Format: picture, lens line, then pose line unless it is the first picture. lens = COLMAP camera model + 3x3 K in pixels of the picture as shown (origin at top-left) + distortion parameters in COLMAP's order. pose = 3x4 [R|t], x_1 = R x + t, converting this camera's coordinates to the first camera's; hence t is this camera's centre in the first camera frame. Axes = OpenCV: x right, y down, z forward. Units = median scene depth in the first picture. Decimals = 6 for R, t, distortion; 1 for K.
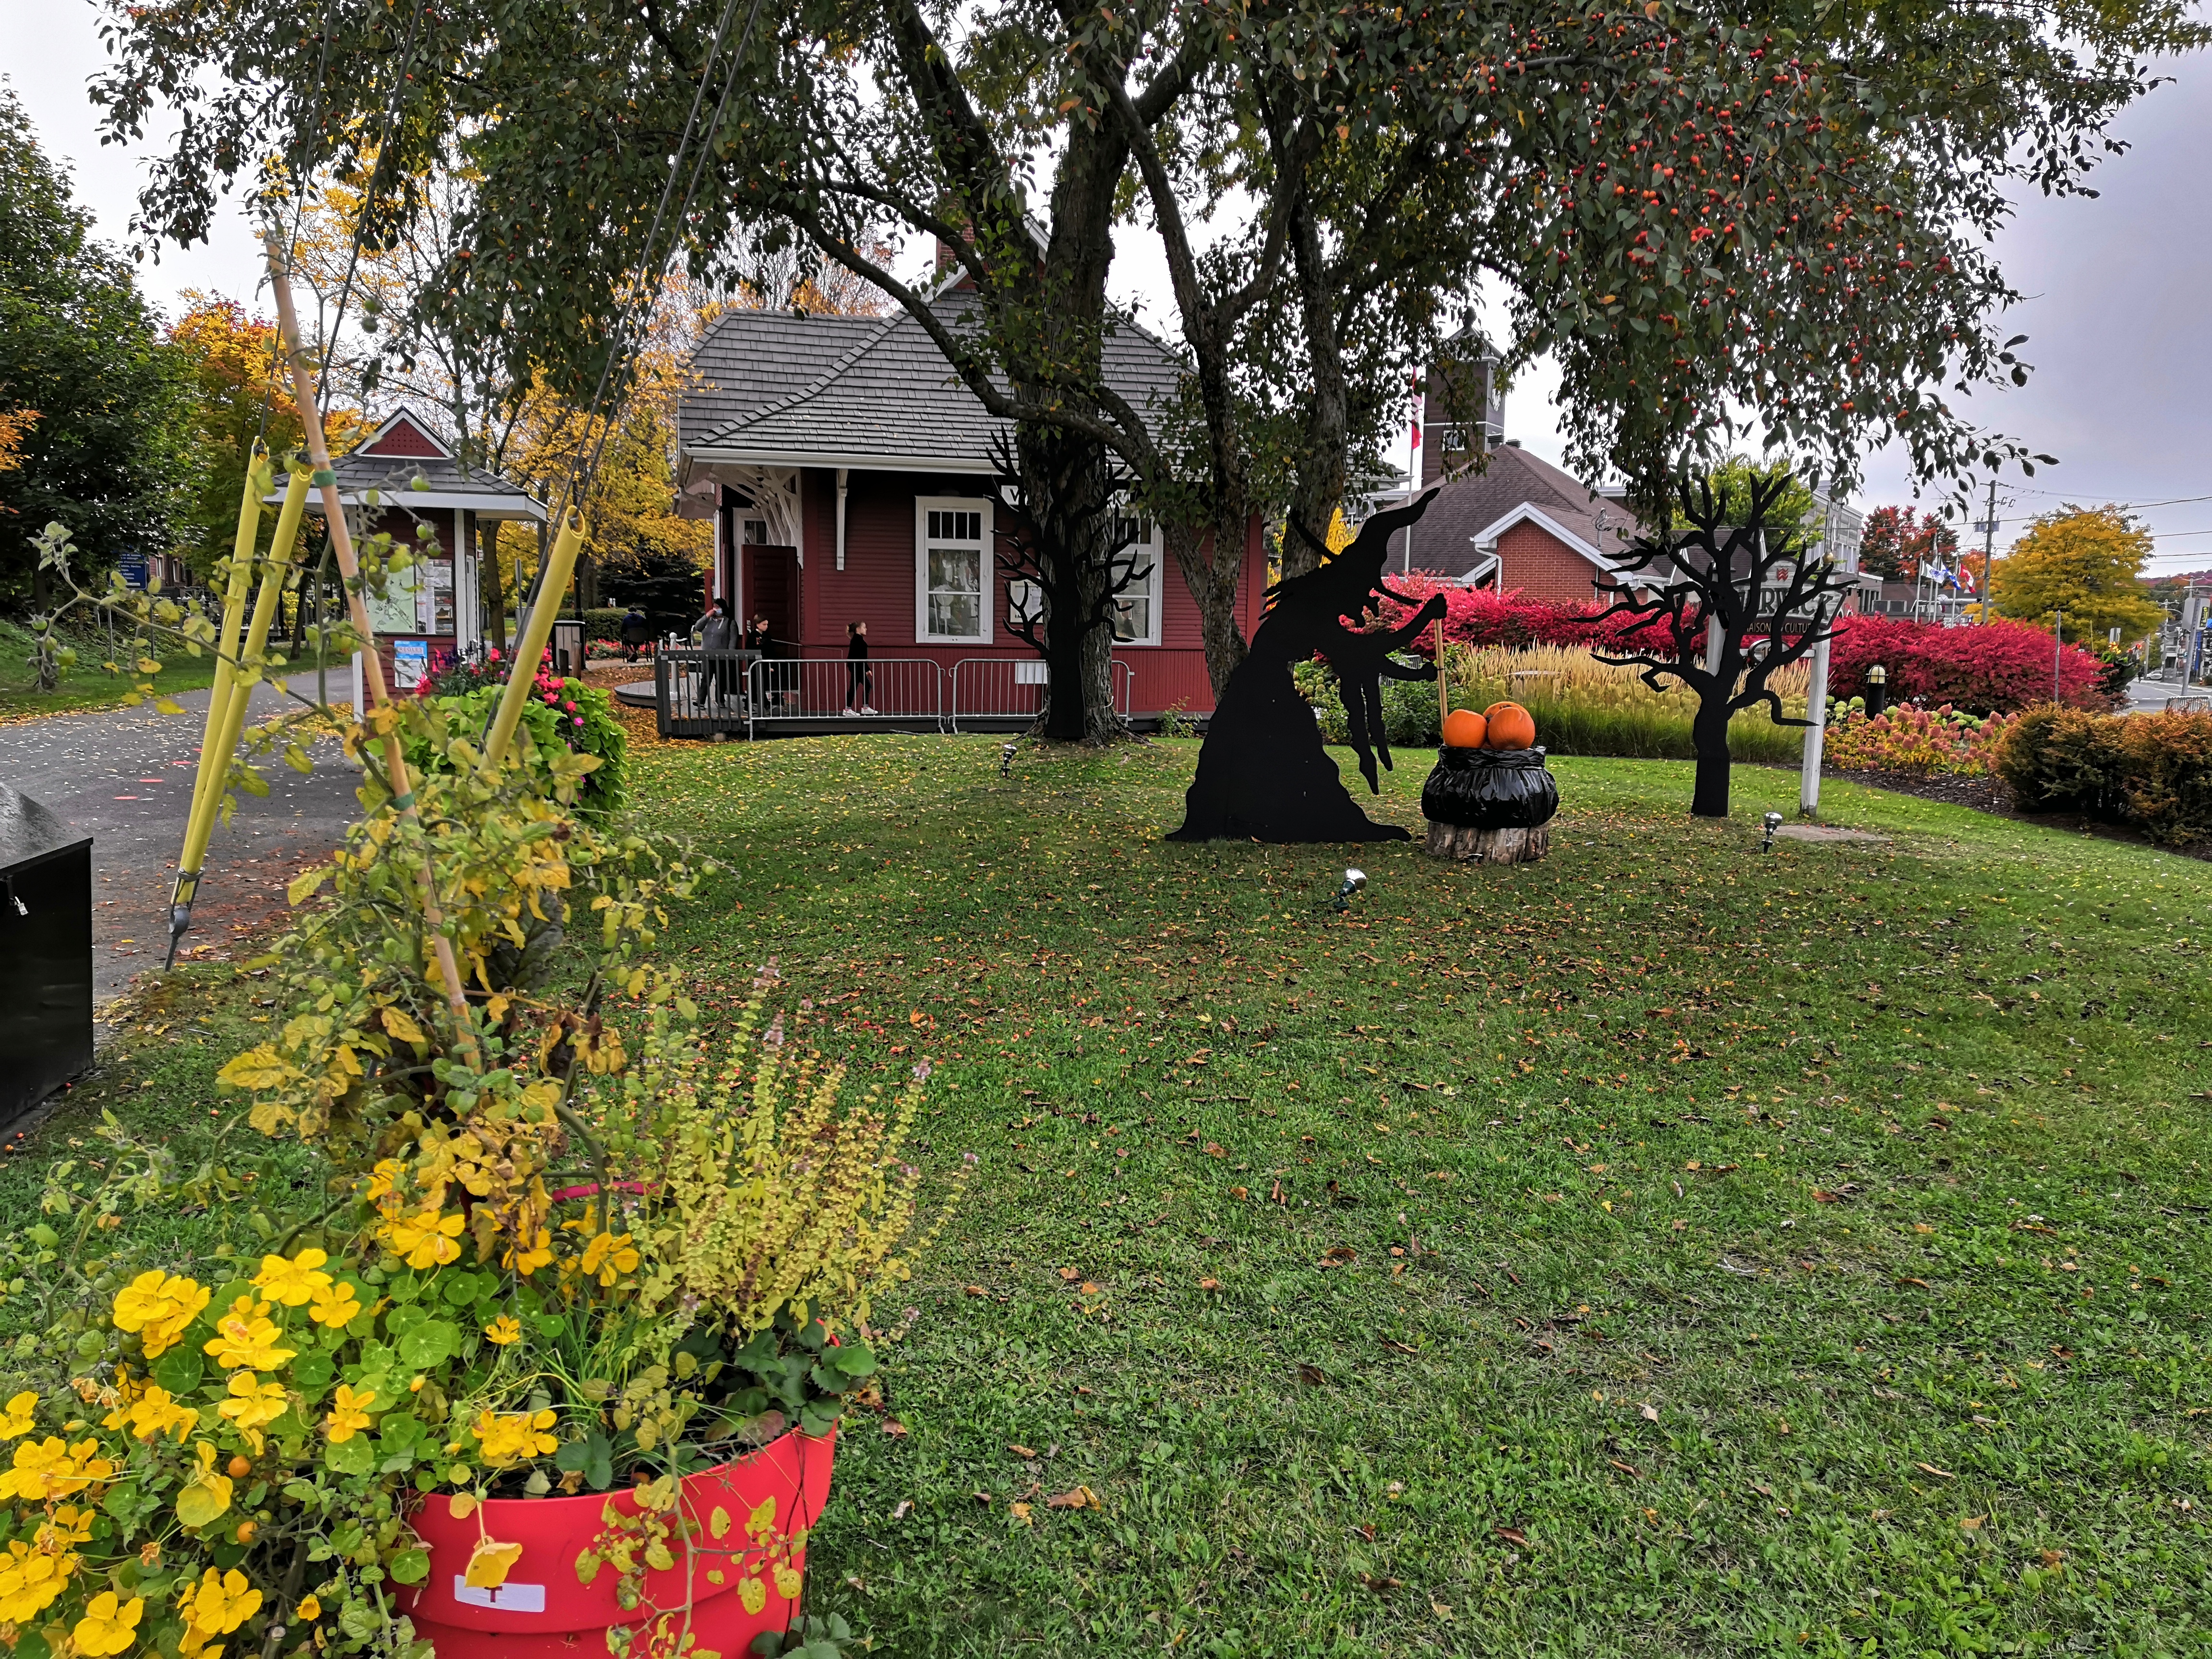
lens RADIAL K [[1590.8, 0, 1106.0], [0, 1590.8, 829.5], [0, 0, 1]] dist [0.001073, -0.001571]
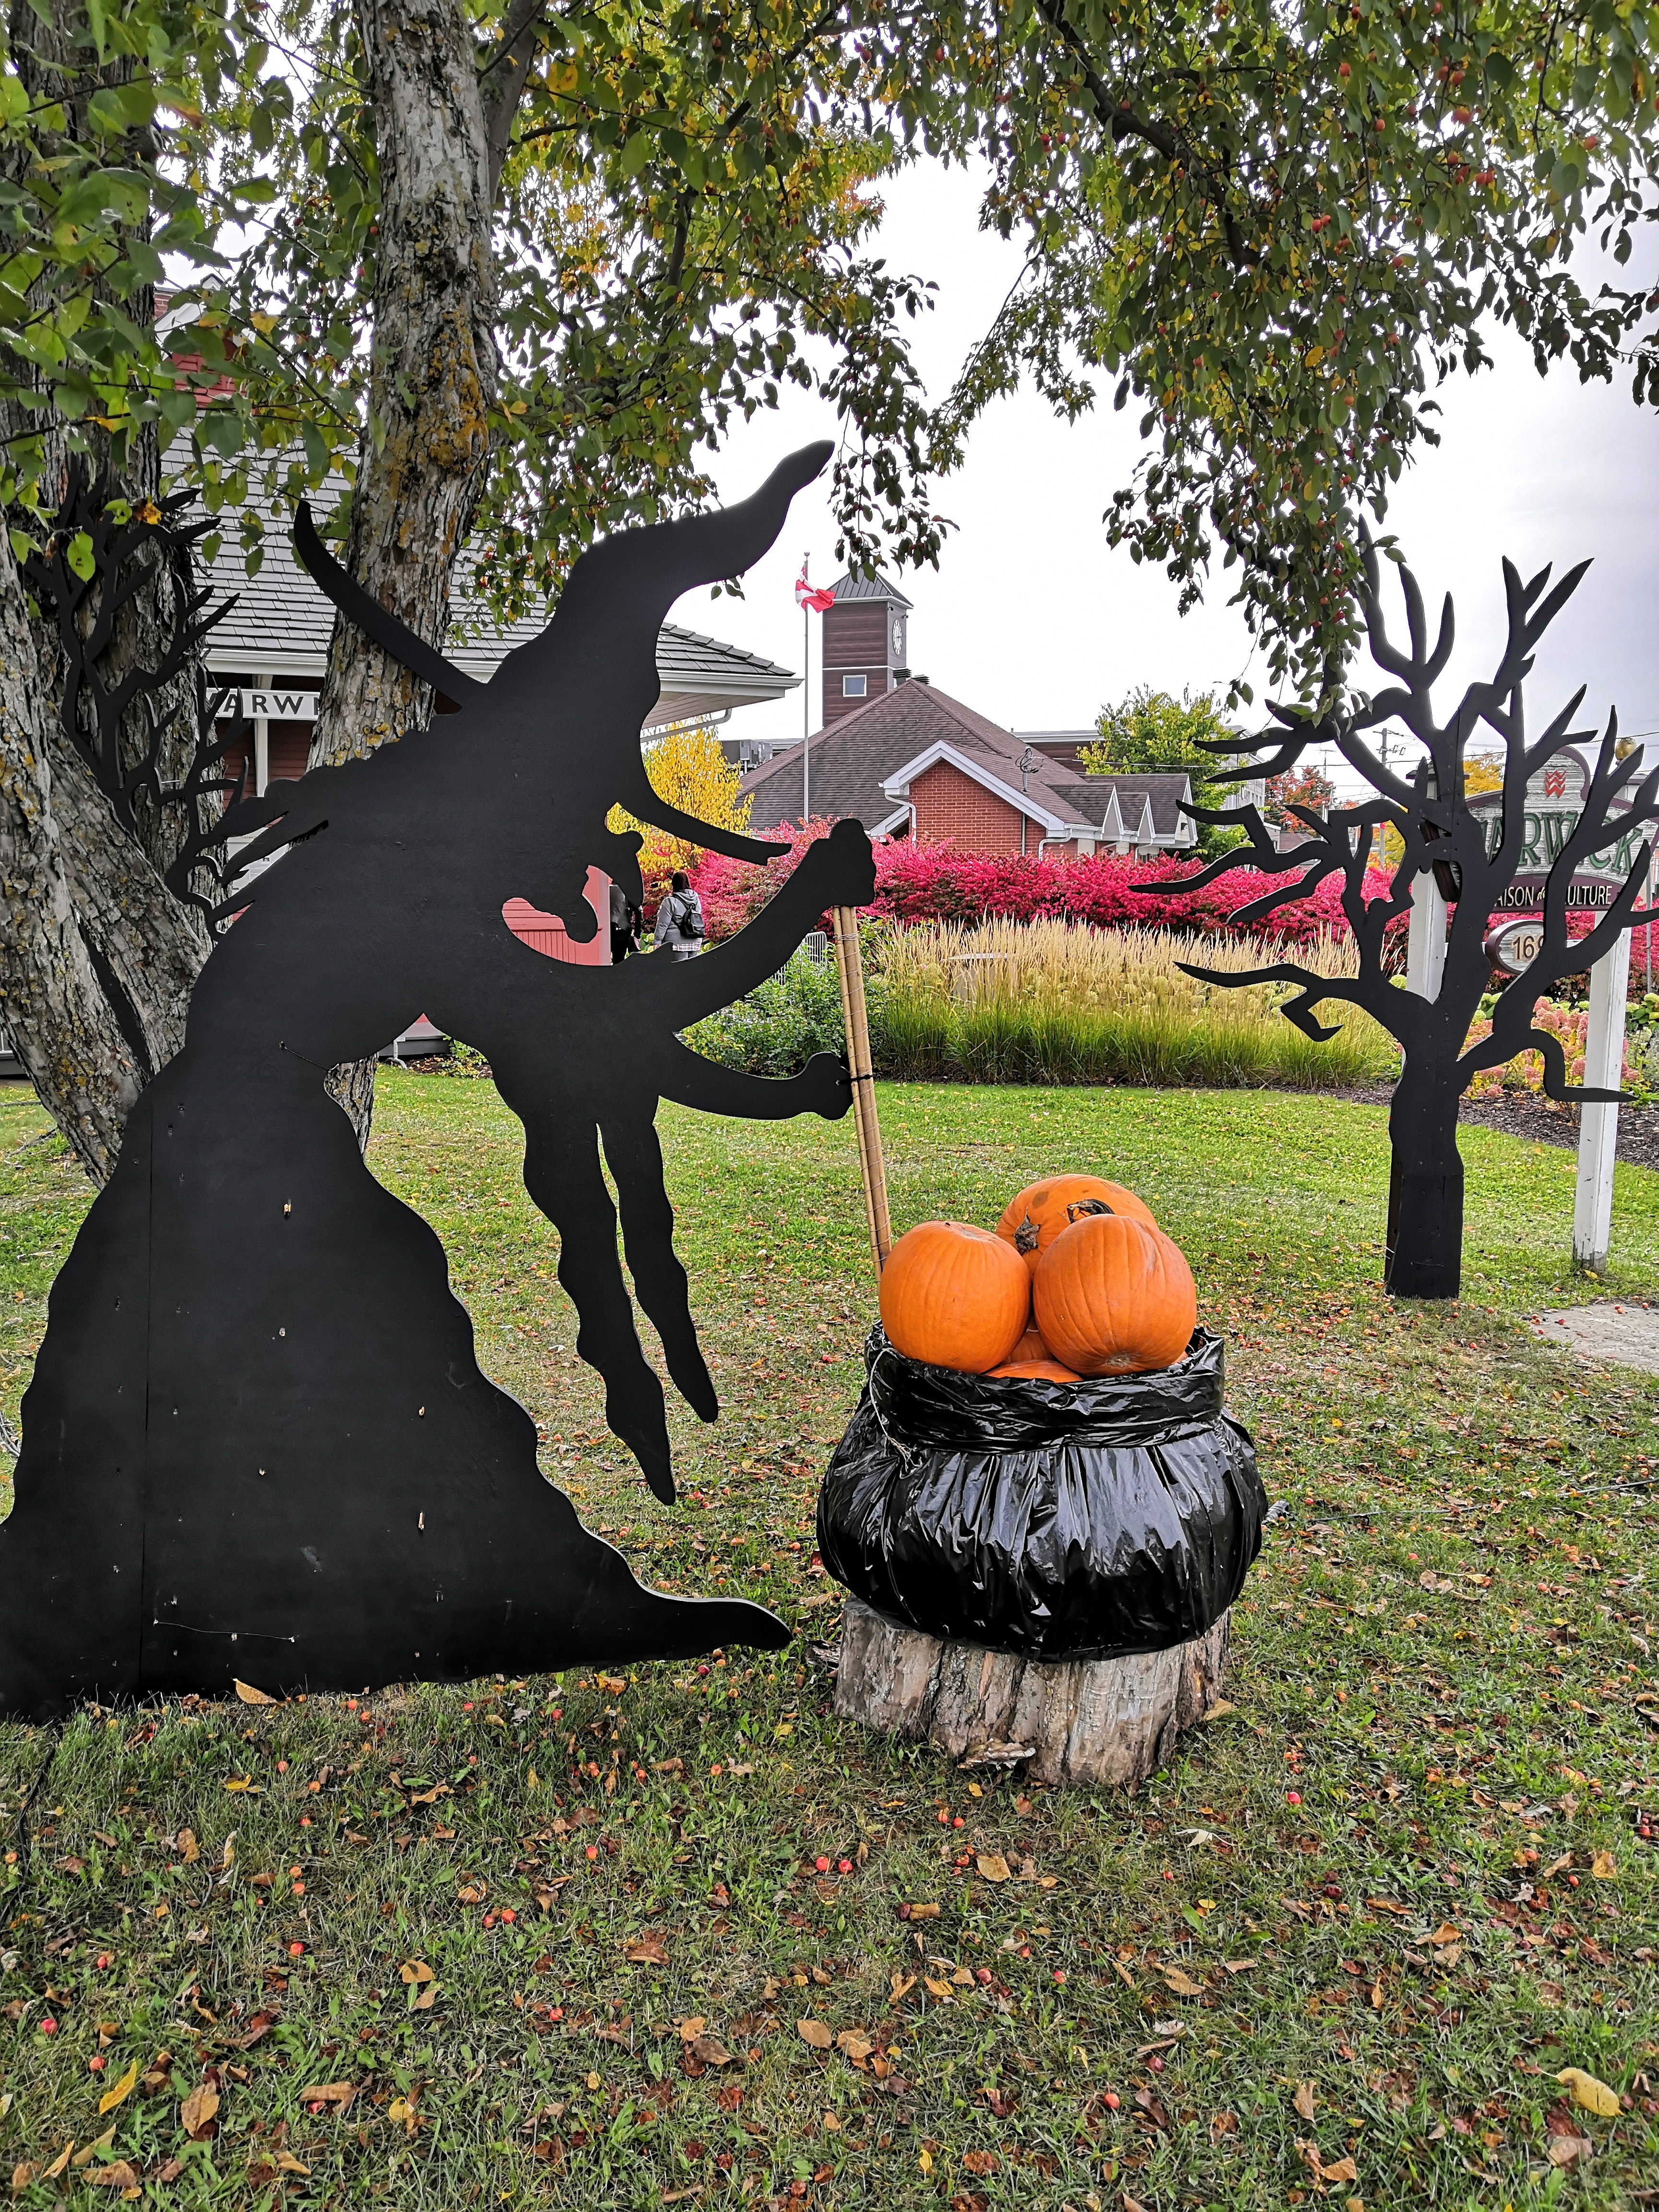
lens RADIAL K [[1590.8, 0, 829.5], [0, 1590.8, 1106.0], [0, 0, 1]] dist [0.001073, -0.001571]
pose [[0.981200, -0.044317, 0.187837, 0.120474], [0.042427, 0.999000, 0.014072, -0.080887], [-0.188273, -0.005838, 0.982099, 0.576977]]
